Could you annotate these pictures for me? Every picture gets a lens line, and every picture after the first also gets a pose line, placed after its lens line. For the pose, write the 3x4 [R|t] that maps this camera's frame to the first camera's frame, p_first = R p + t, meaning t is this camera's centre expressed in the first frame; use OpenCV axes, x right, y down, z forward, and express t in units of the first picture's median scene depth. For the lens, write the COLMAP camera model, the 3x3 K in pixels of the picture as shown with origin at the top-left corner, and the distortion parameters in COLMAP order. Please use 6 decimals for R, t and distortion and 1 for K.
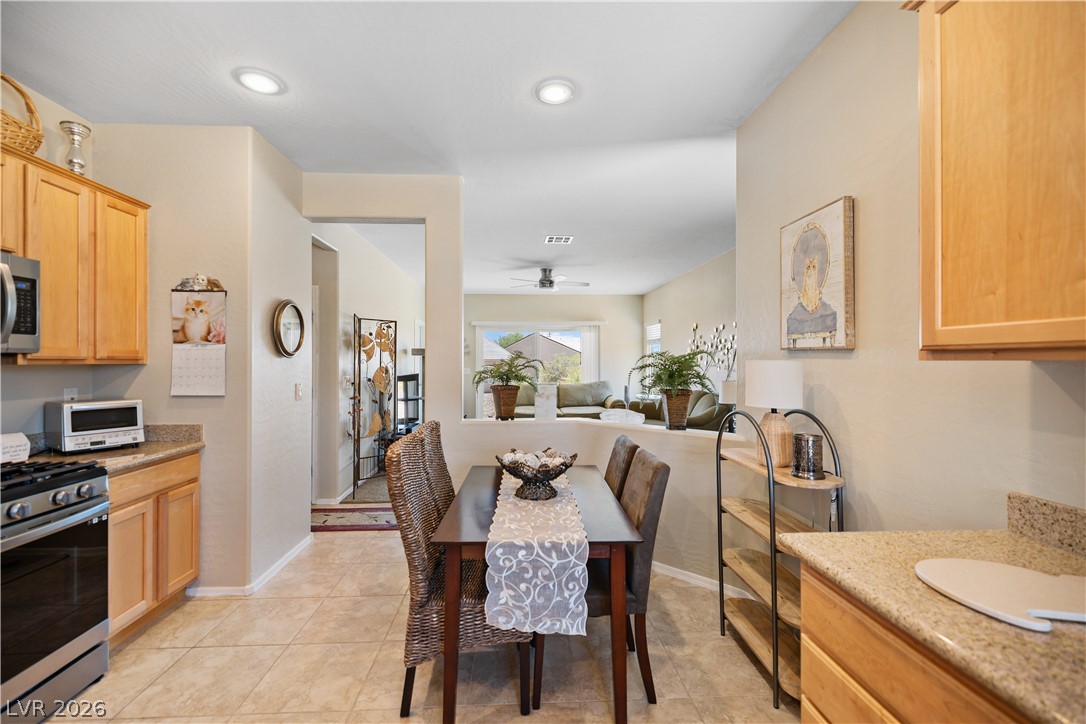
lens RADIAL K [[461.8, 0, 536.4], [0, 461.8, 359.4], [0, 0, 1]] dist [-0.000927, -0.000178]
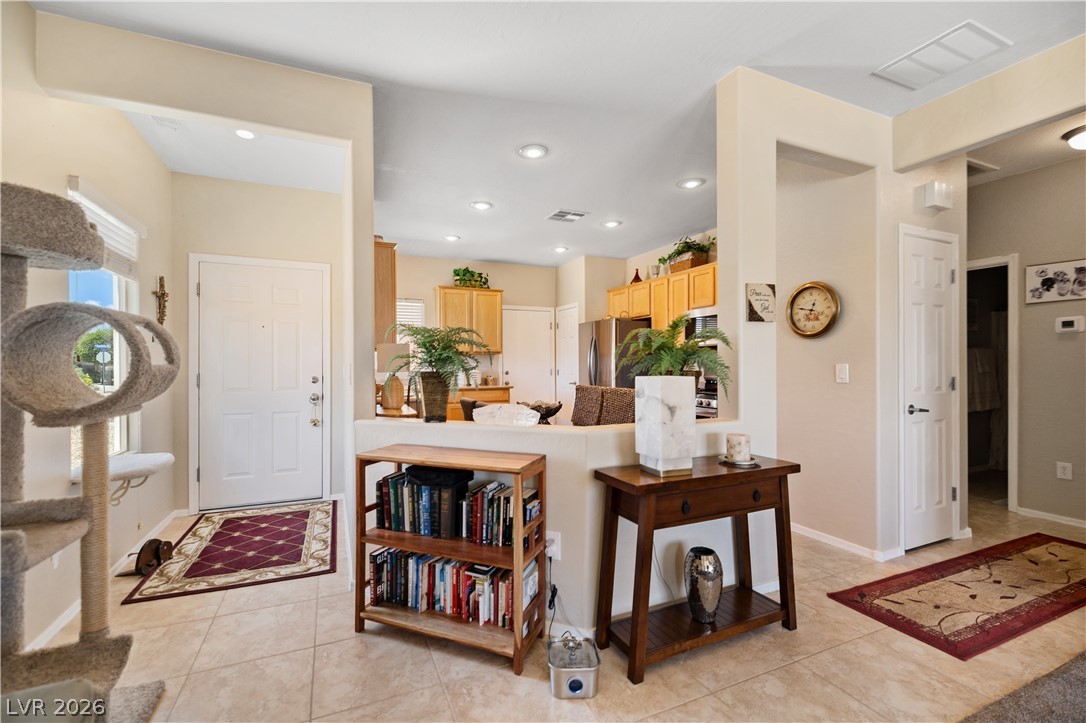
lens RADIAL K [[468.3, 0, 537.9], [0, 468.3, 364.1], [0, 0, 1]] dist [-0.001087, 0.000015]
pose [[-0.931920, 0.003698, -0.362645, 0.519205], [0.005475, 0.999978, -0.003871, 0.068179], [0.362622, -0.005593, -0.931919, 2.212243]]
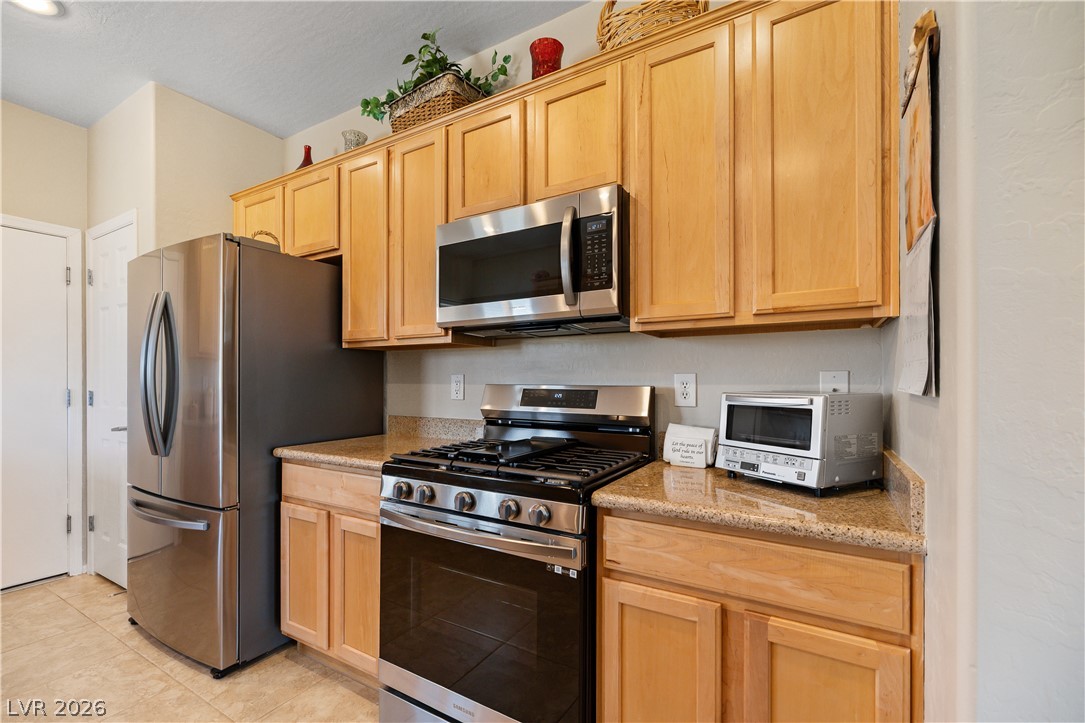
lens RADIAL K [[468.5, 0, 538.9], [0, 468.5, 380.2], [0, 0, 1]] dist [-0.000723, -0.000443]
pose [[-0.554844, 0.002472, -0.831951, -0.323884], [0.006189, 0.999980, -0.001156, 0.072685], [0.831932, -0.005790, -0.554848, 1.043323]]
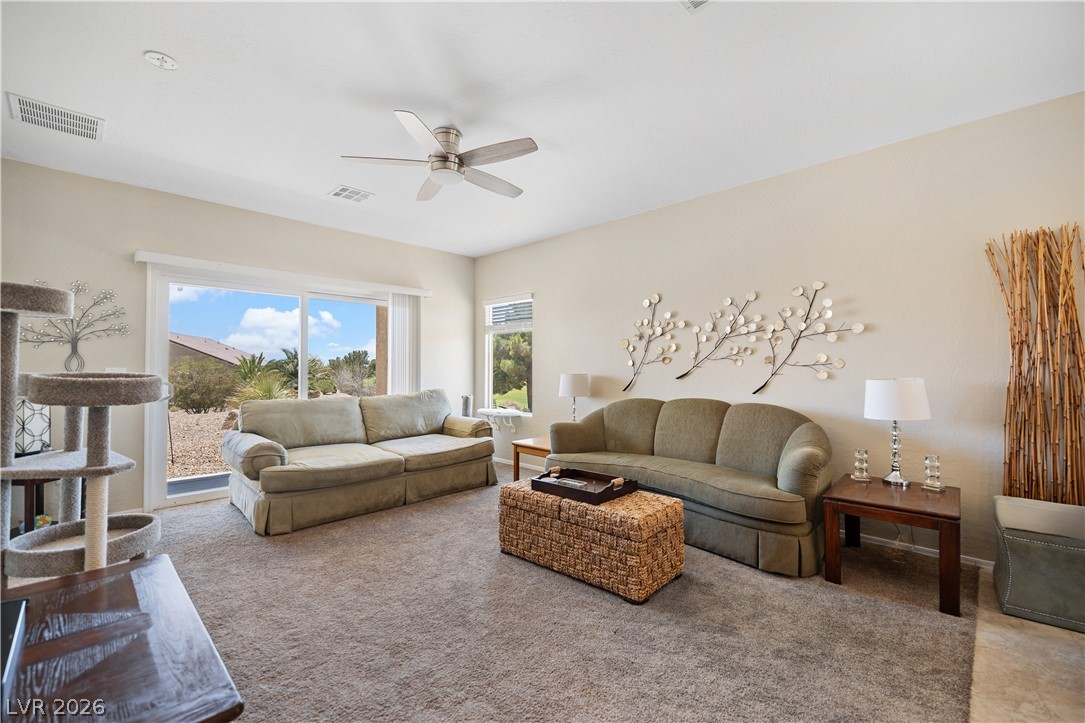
lens RADIAL K [[459.7, 0, 538.6], [0, 459.7, 366.7], [0, 0, 1]] dist [-0.001115, -0.000553]
pose [[0.734911, 0.005577, 0.678141, -0.565533], [-0.004103, 0.999984, -0.003778, 0.070067], [-0.678151, -0.000005, 0.734922, 1.762645]]
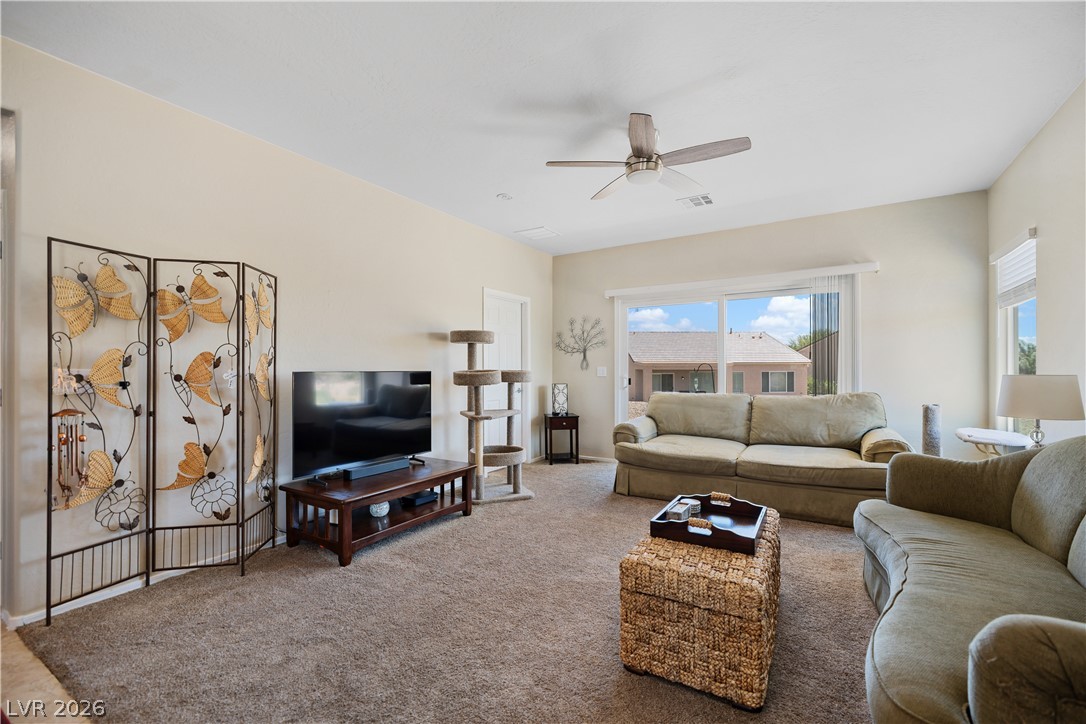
lens RADIAL K [[465.7, 0, 534.0], [0, 465.7, 370.4], [0, 0, 1]] dist [0.000253, 0.000092]
pose [[0.817230, 0.000304, -0.576311, 0.538747], [0.005757, 0.999946, 0.008691, 0.069400], [0.576282, -0.010420, 0.817184, 1.628399]]
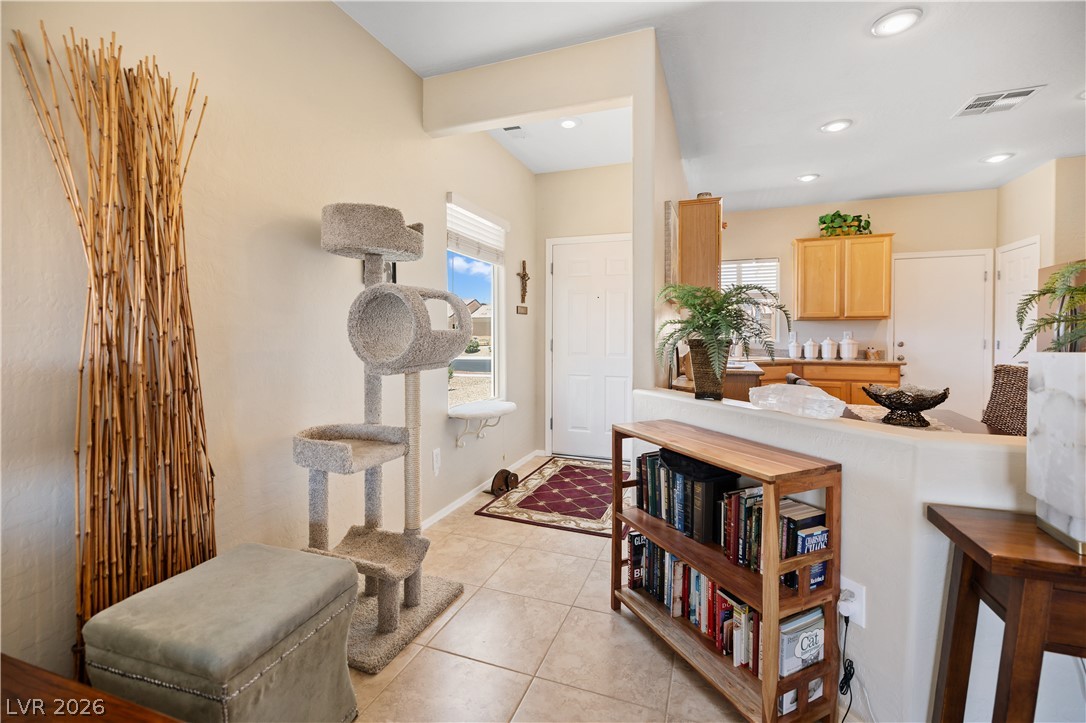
lens RADIAL K [[473.9, 0, 542.3], [0, 473.9, 342.1], [0, 0, 1]] dist [0.000845, 0.000091]
pose [[-0.918863, -0.006956, 0.394515, 0.306755], [-0.001662, 0.999904, 0.013759, 0.072346], [-0.394573, 0.011987, -0.918787, 2.100883]]
